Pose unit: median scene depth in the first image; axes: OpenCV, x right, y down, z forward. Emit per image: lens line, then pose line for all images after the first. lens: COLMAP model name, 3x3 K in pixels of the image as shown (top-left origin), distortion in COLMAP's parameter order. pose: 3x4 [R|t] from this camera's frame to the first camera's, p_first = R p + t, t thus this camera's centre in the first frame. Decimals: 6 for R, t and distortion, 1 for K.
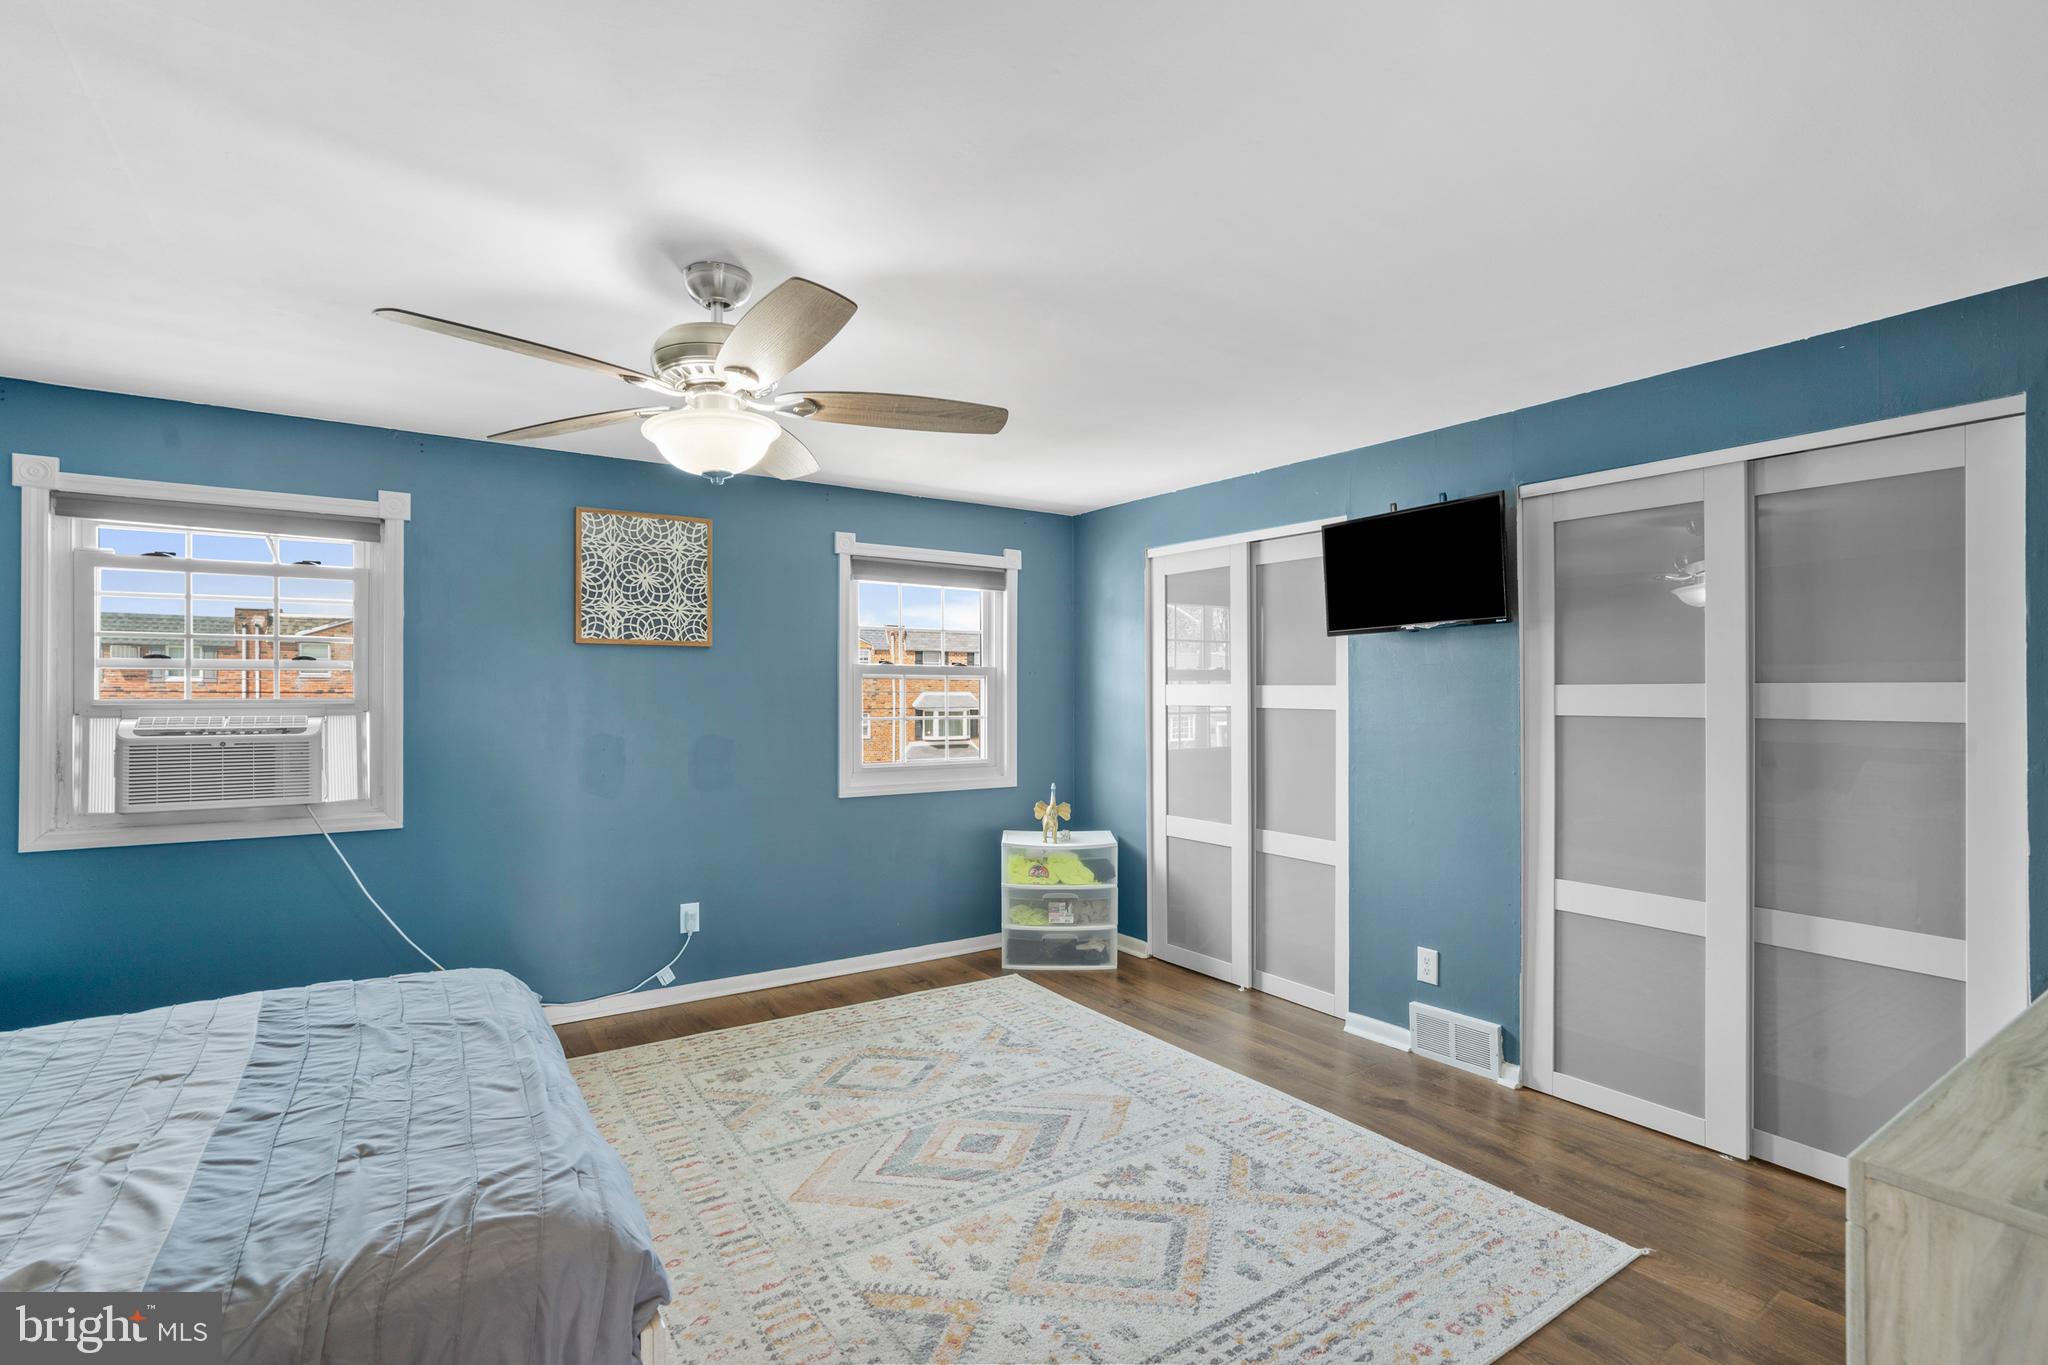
lens RADIAL K [[968.3, 0, 1033.8], [0, 968.3, 716.2], [0, 0, 1]] dist [-0.052994, 0.025144]
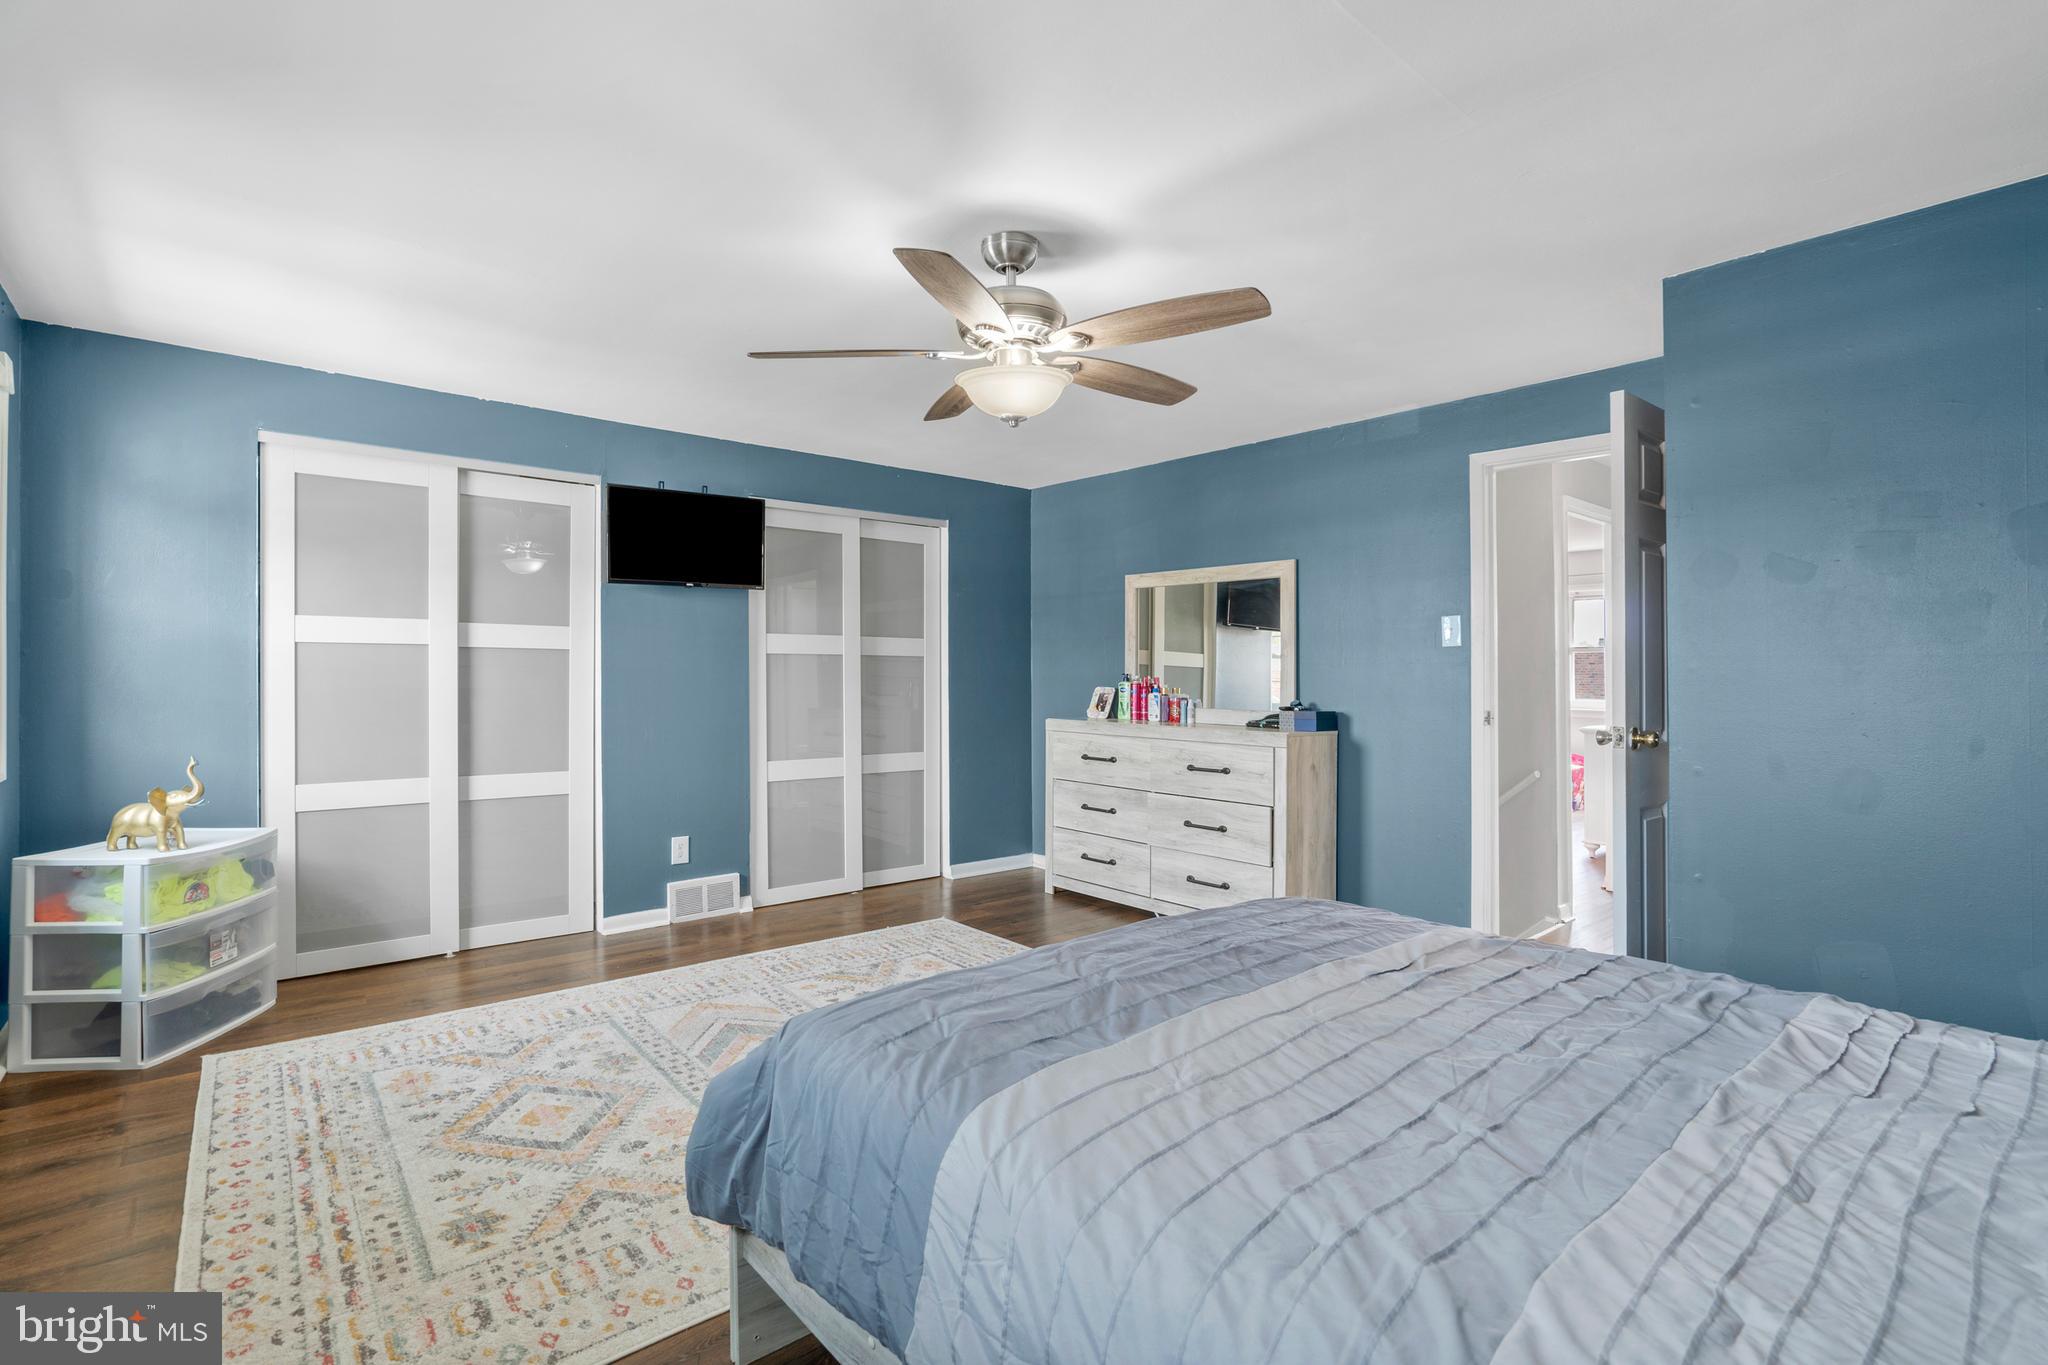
lens RADIAL K [[961.1, 0, 1035.3], [0, 961.1, 692.1], [0, 0, 1]] dist [-0.048741, 0.023438]
pose [[-0.129043, -0.019907, 0.991439, -0.952918], [0.019222, 0.999560, 0.022572, 0.032367], [-0.991453, 0.021970, -0.128603, 0.728221]]
